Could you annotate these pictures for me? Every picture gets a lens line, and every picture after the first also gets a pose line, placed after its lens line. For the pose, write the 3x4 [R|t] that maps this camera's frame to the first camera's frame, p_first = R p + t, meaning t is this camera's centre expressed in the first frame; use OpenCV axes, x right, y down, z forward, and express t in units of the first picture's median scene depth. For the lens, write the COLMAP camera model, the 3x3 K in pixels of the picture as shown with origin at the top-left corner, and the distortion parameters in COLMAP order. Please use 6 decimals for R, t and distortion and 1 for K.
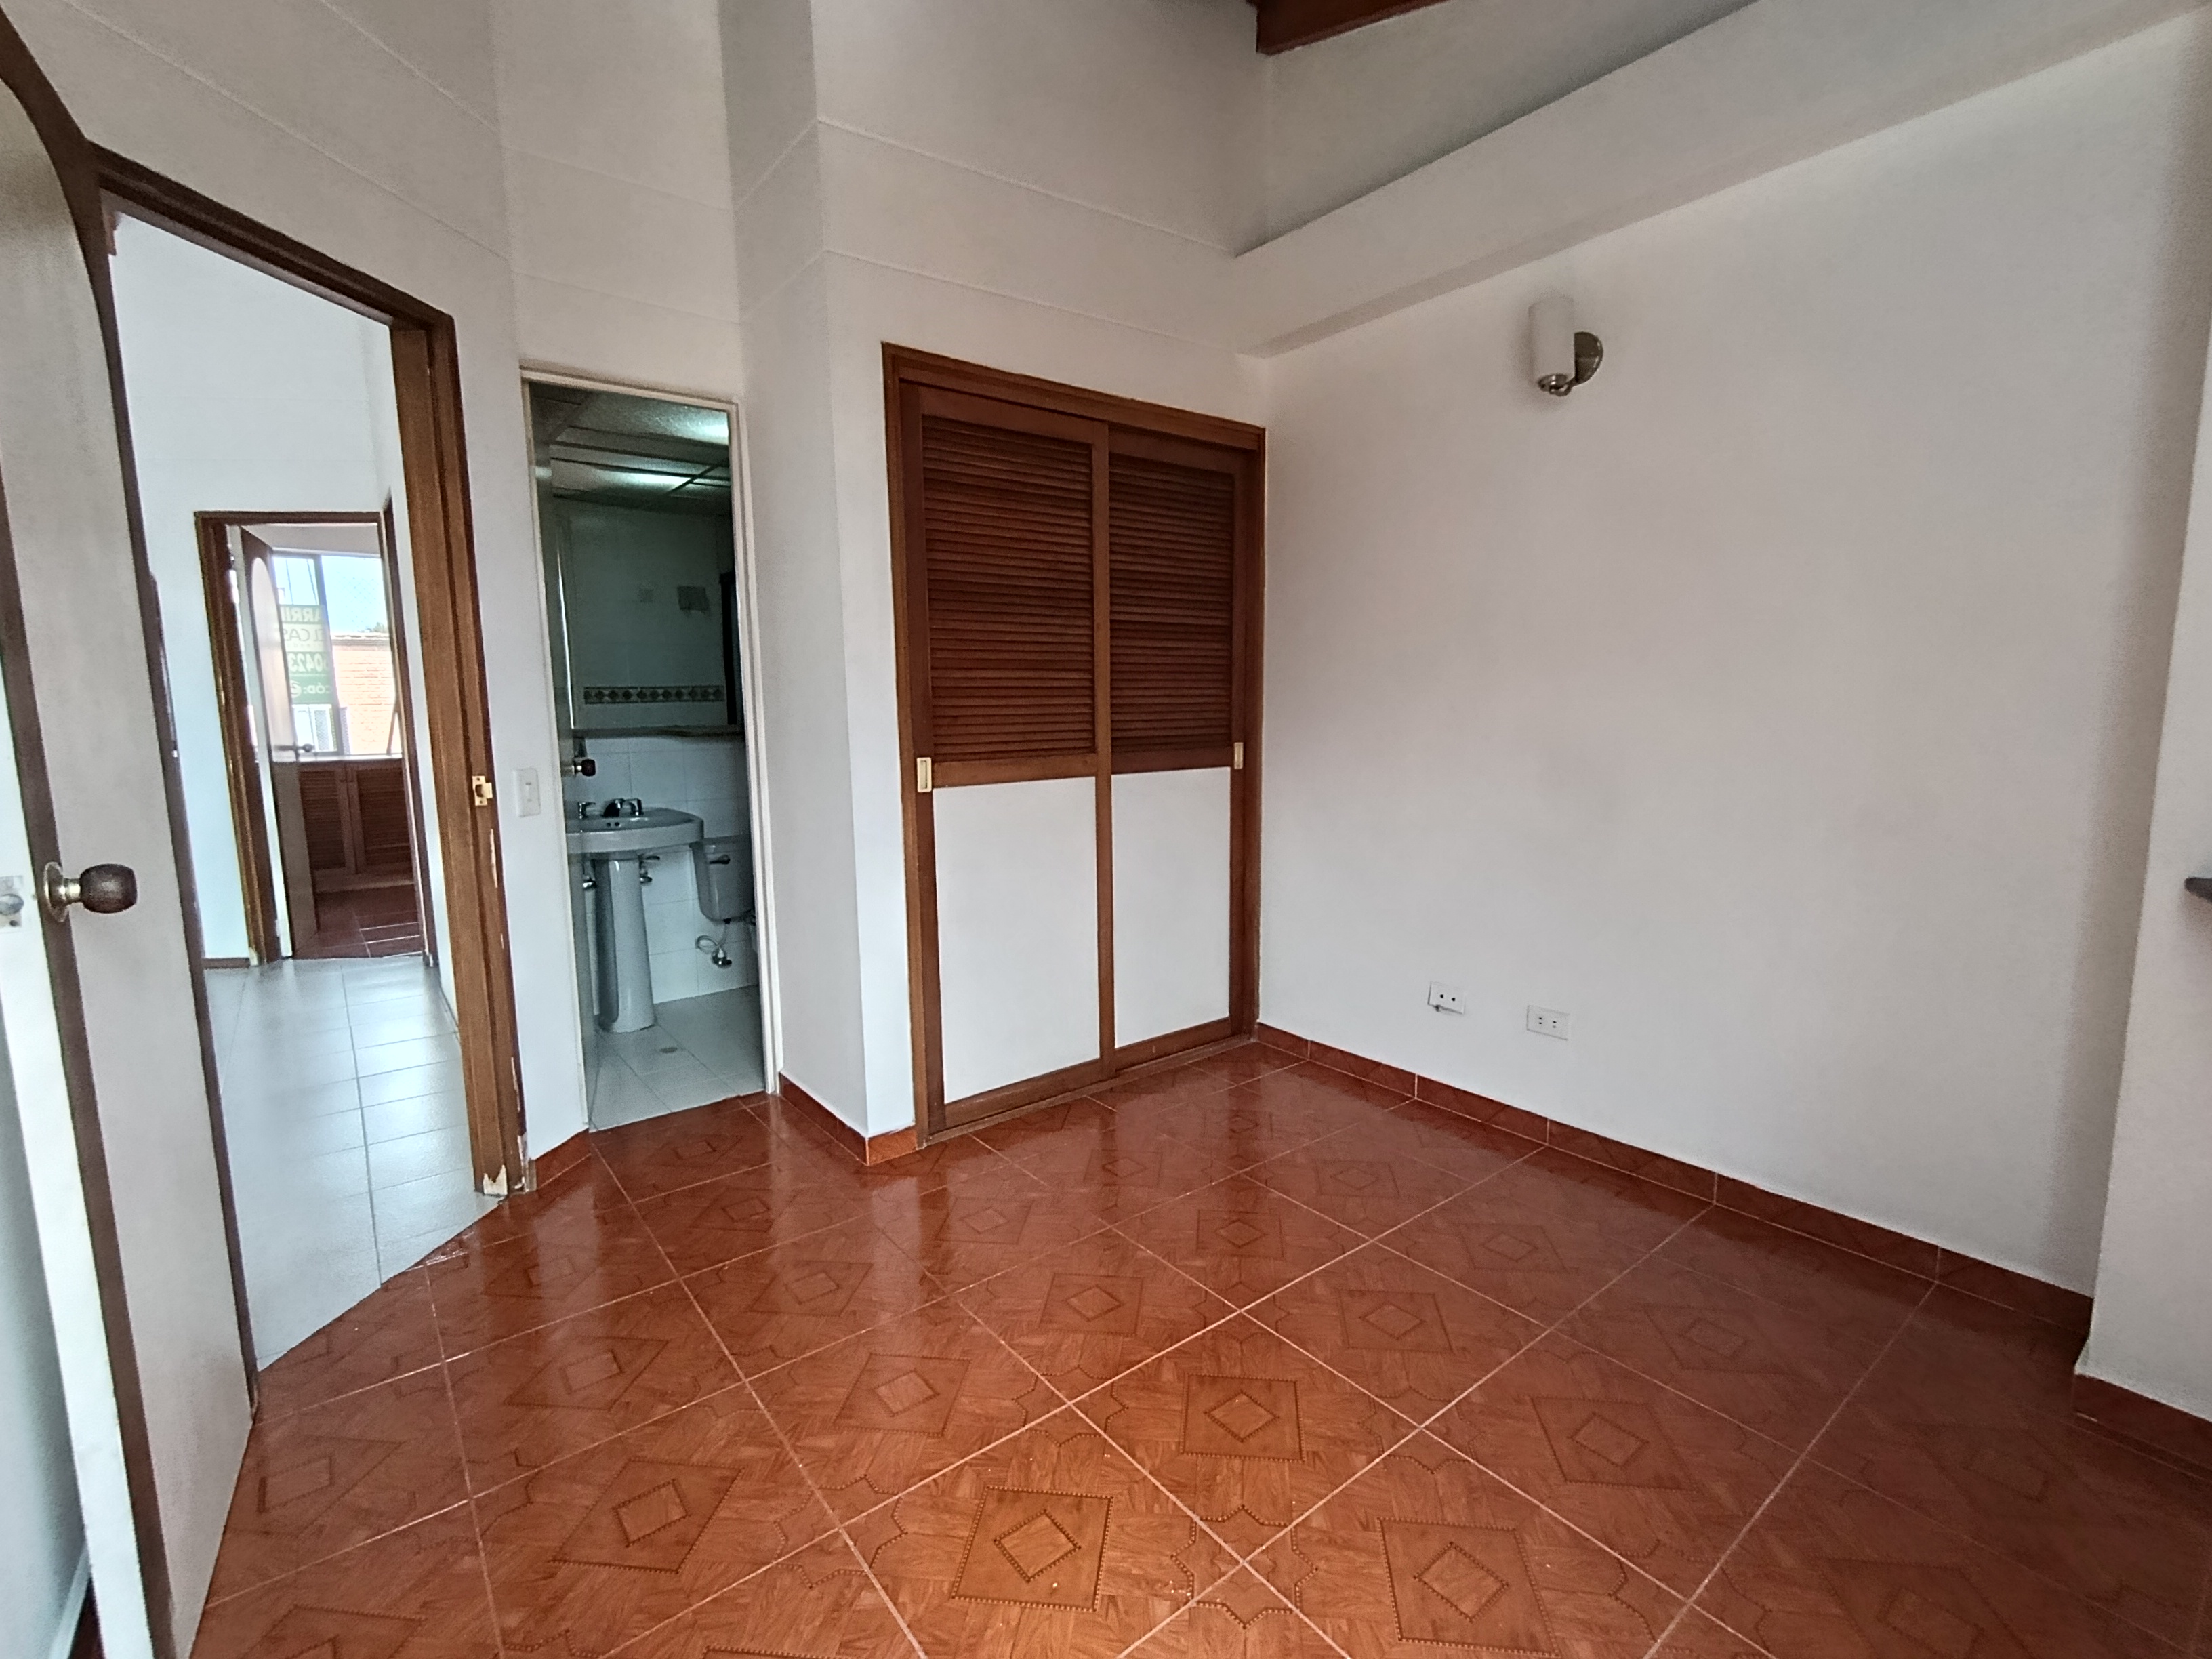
lens RADIAL K [[1007.3, 0, 1112.7], [0, 1007.3, 832.2], [0, 0, 1]] dist [0.007479, 0.000225]
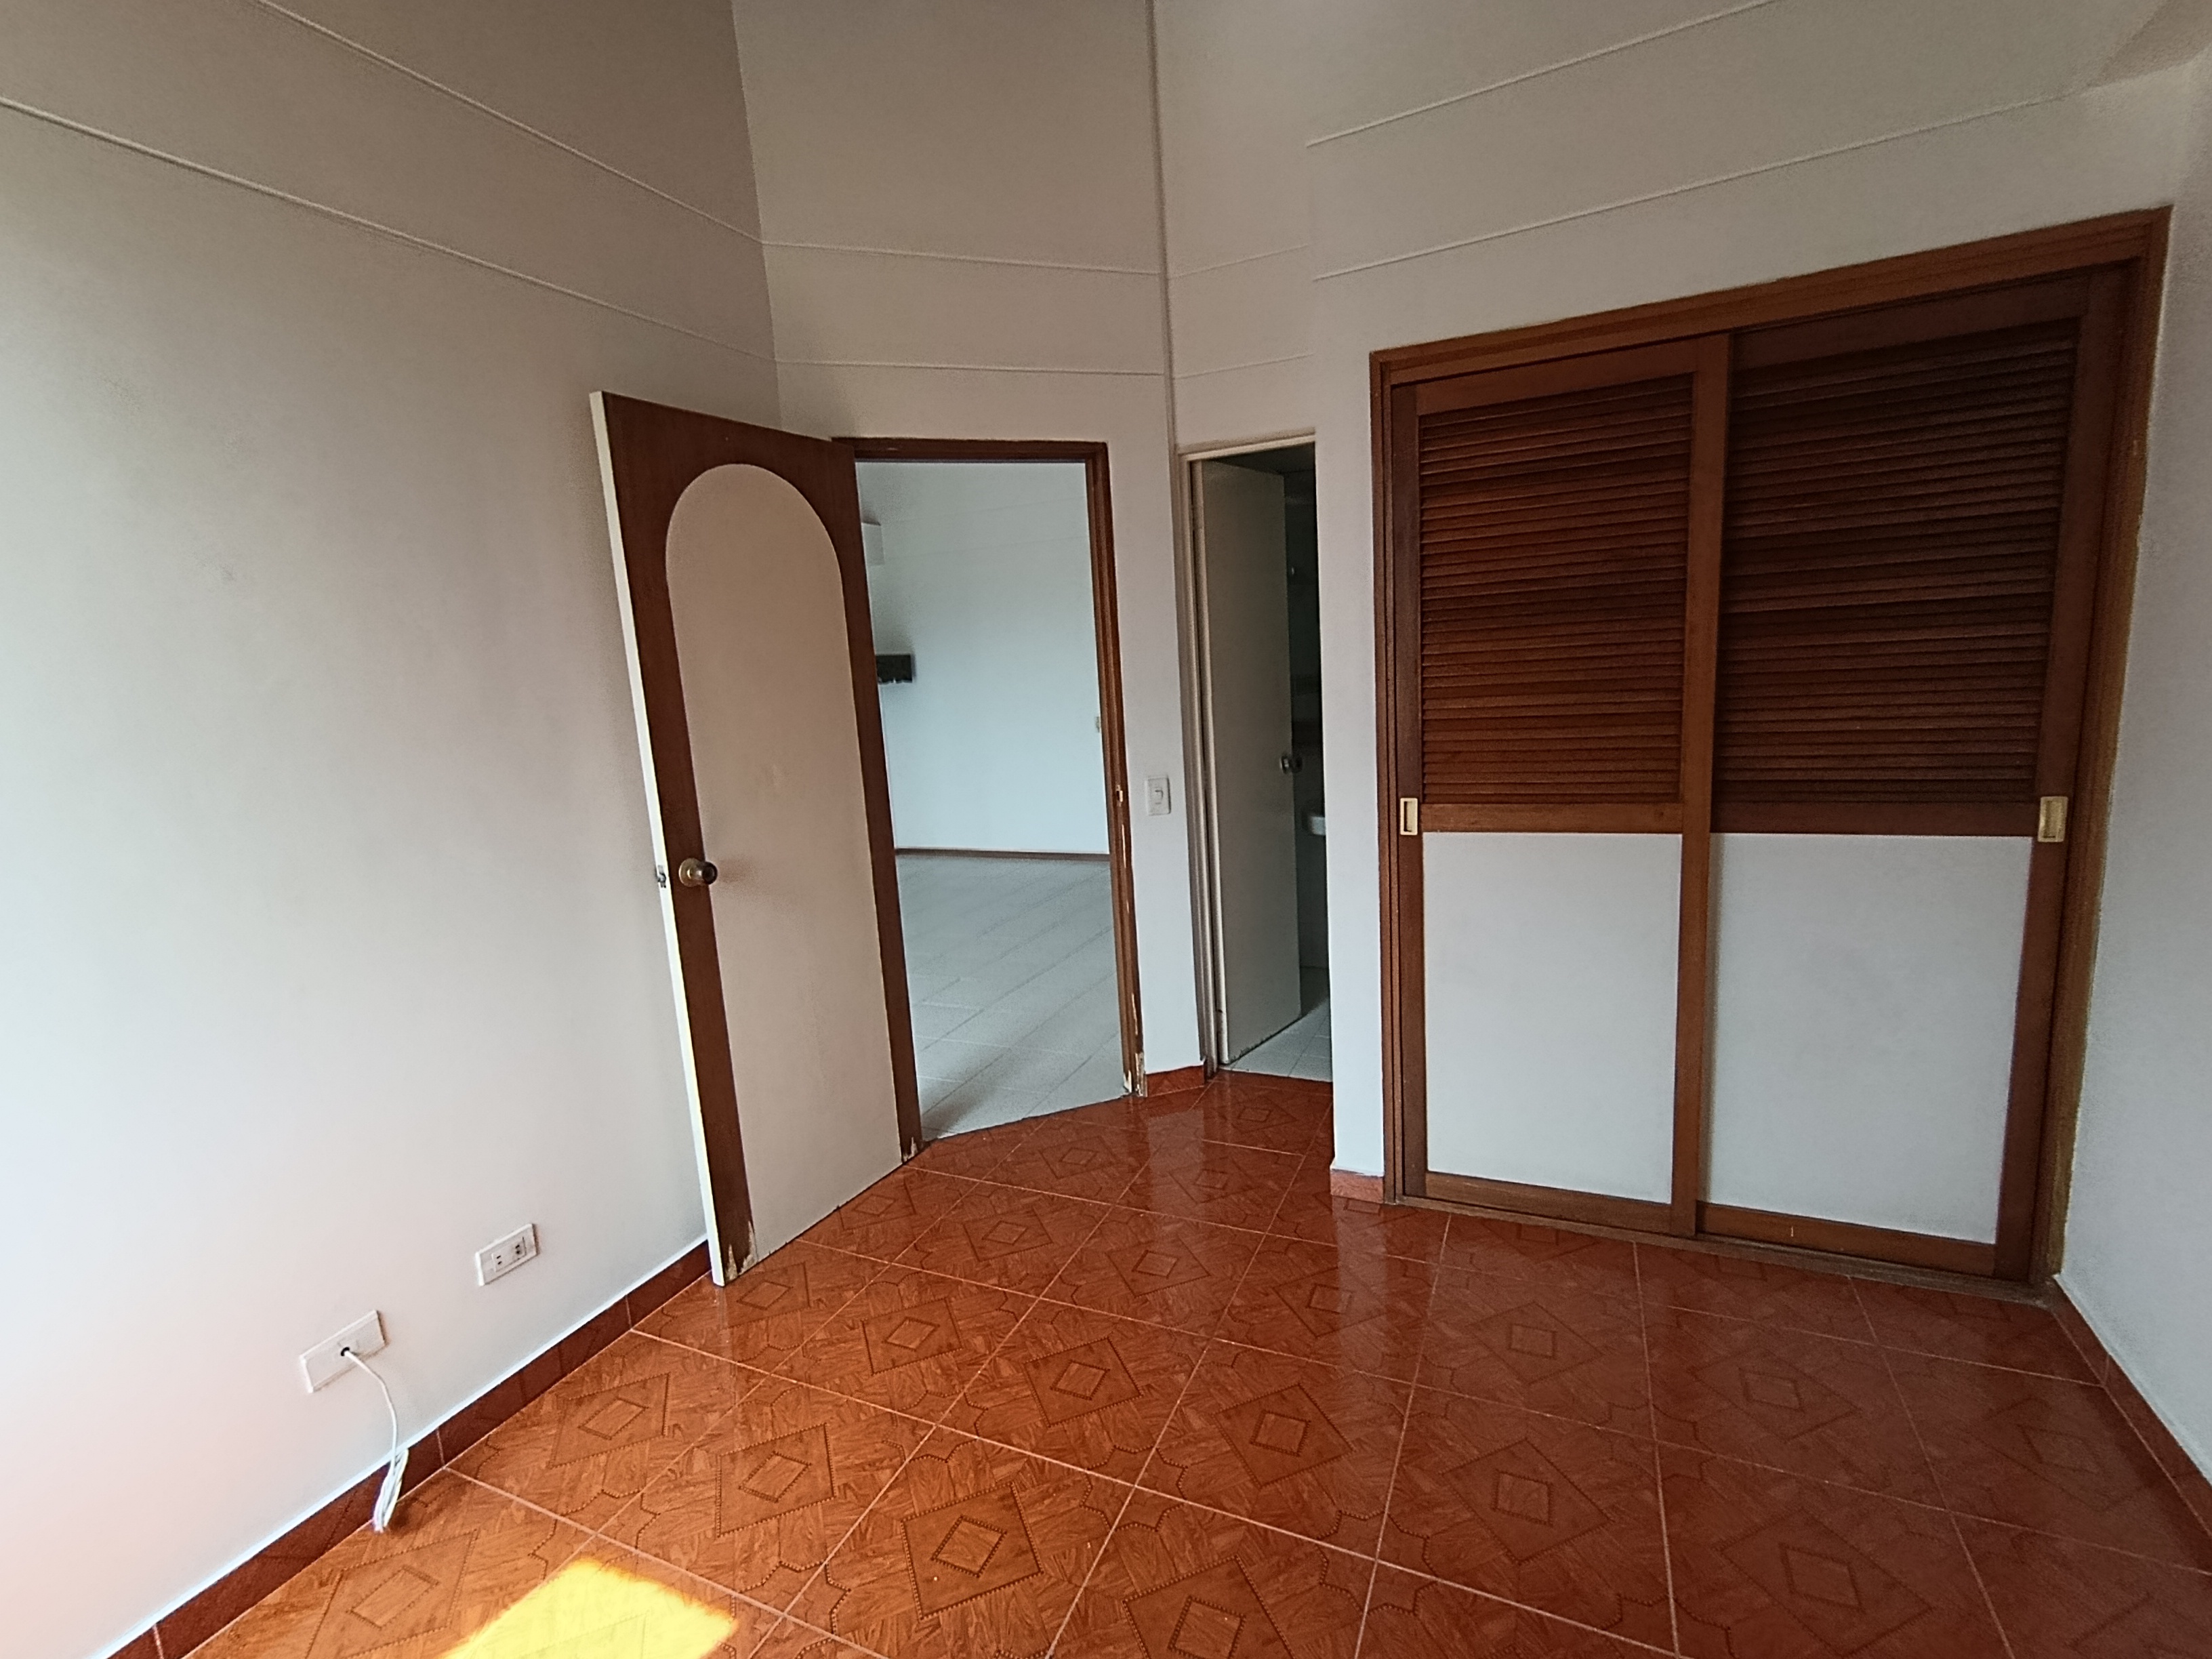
lens RADIAL K [[1007.3, 0, 1116.8], [0, 1007.3, 830.2], [0, 0, 1]] dist [0.007479, 0.000225]
pose [[0.460620, 0.128615, -0.878230, 0.473941], [-0.062036, 0.991691, 0.112694, -0.124455], [0.885427, 0.002573, 0.464772, 0.322828]]
